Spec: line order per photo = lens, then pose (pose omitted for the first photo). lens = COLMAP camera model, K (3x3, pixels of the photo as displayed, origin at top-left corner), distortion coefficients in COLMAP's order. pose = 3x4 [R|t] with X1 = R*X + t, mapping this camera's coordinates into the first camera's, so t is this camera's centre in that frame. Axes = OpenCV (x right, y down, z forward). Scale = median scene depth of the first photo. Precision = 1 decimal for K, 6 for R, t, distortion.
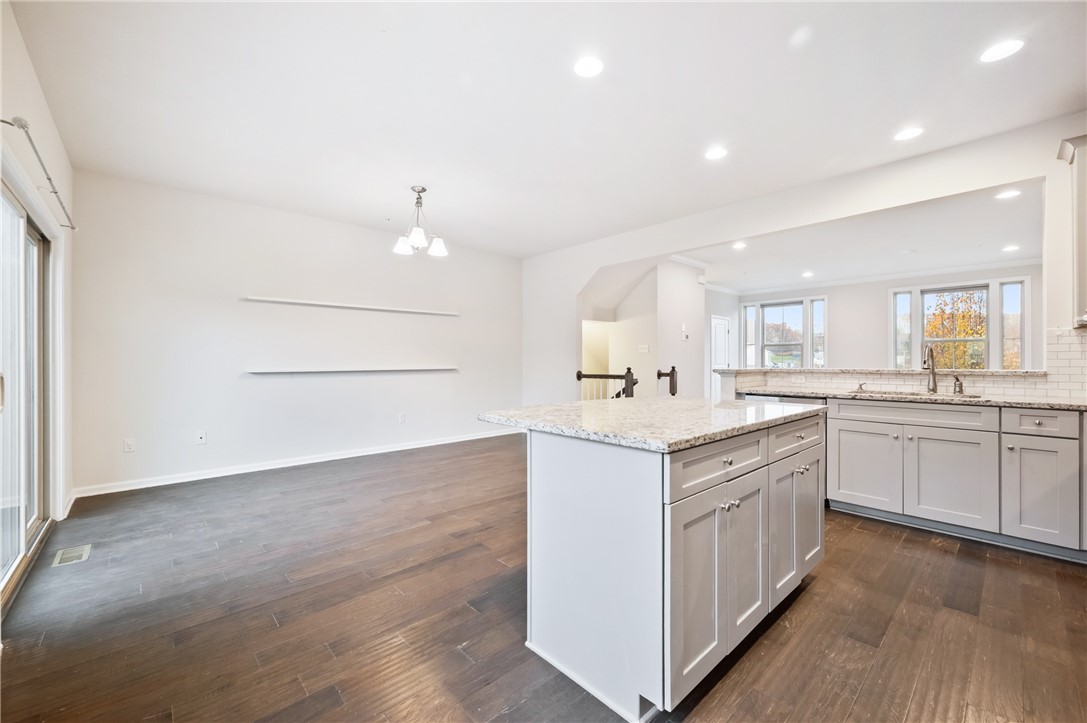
lens RADIAL K [[437.2, 0, 544.0], [0, 437.2, 360.0], [0, 0, 1]] dist [0.000146, -0.000117]
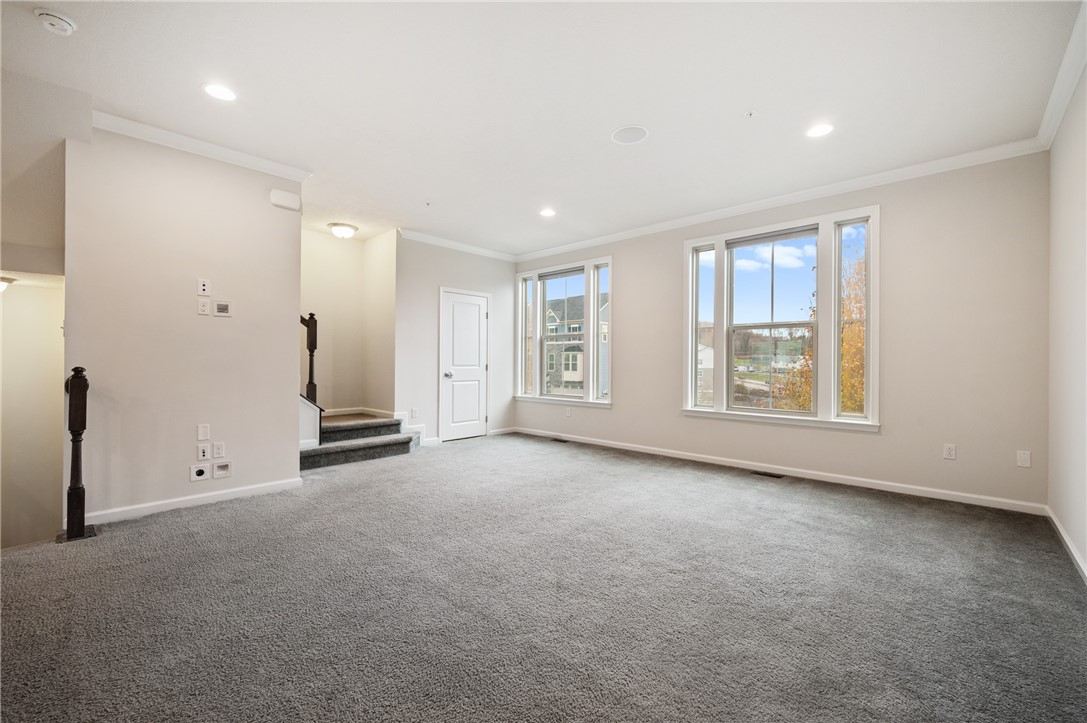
lens RADIAL K [[449.0, 0, 543.2], [0, 449.0, 363.0], [0, 0, 1]] dist [-0.008774, 0.000034]
pose [[0.997259, 0.003732, 0.073896, 1.175207], [-0.003821, 0.999992, 0.001053, 0.012398], [-0.073892, -0.001332, 0.997265, 0.848385]]
